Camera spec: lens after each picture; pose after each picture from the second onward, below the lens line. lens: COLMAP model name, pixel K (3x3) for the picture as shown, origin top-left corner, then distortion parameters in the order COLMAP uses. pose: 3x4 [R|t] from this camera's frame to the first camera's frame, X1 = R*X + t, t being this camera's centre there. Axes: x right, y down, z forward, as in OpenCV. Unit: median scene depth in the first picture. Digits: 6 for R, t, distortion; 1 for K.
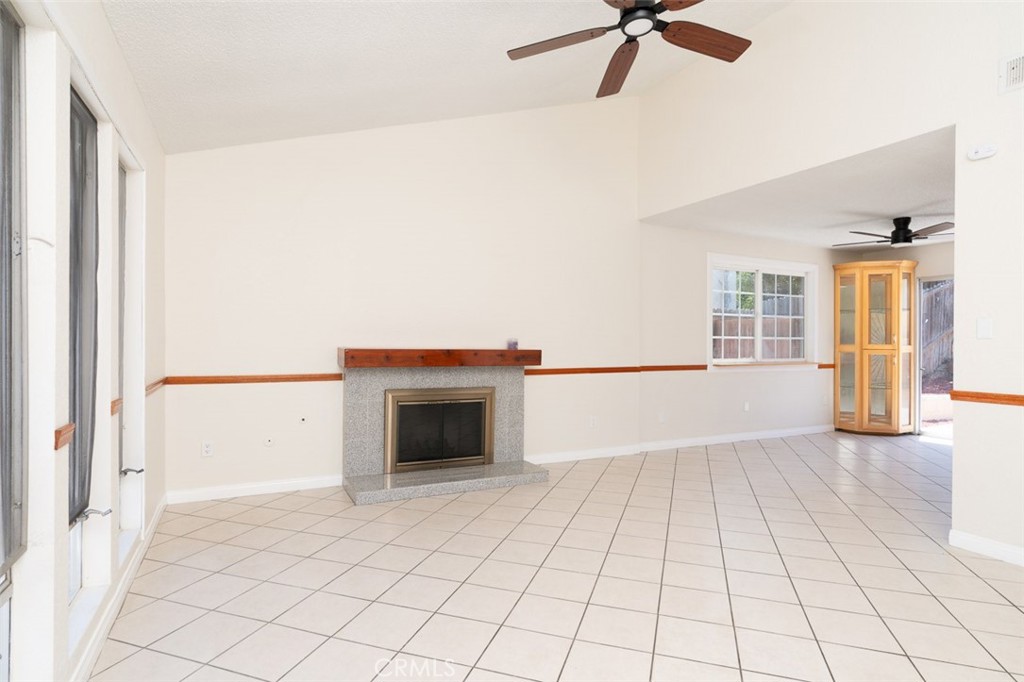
lens RADIAL K [[543.4, 0, 496.3], [0, 543.4, 347.3], [0, 0, 1]] dist [-0.005969, 0.002692]
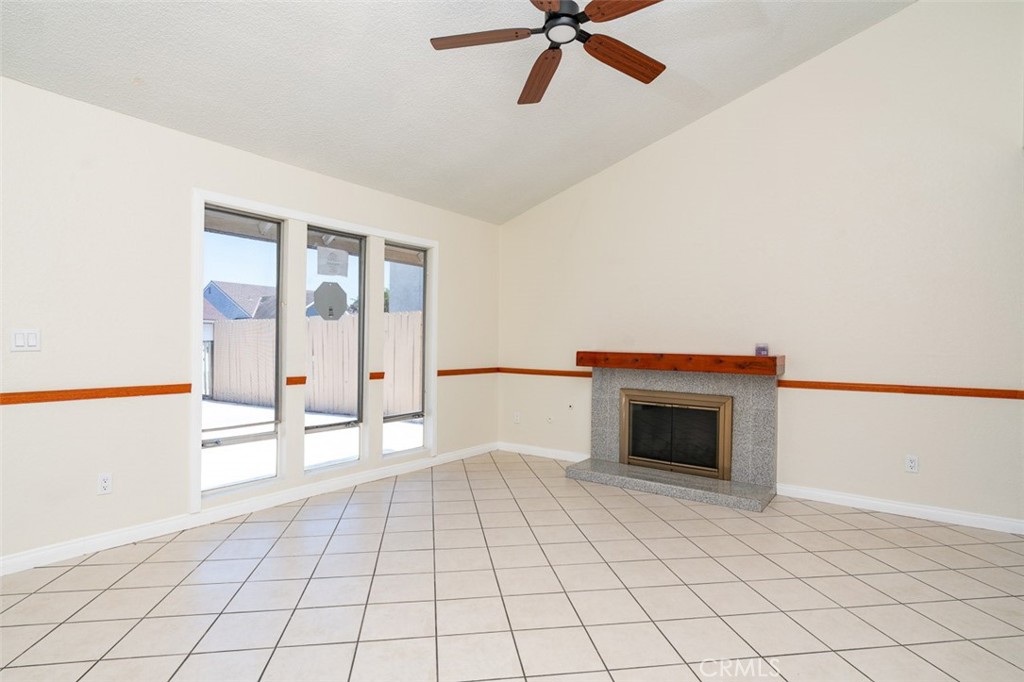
lens RADIAL K [[543.4, 0, 514.2], [0, 543.4, 351.6], [0, 0, 1]] dist [-0.005969, 0.002692]
pose [[0.454377, 0.016833, -0.890650, 0.681999], [-0.012730, 0.999842, 0.012403, -0.009222], [0.890718, 0.005702, 0.454520, 0.281374]]
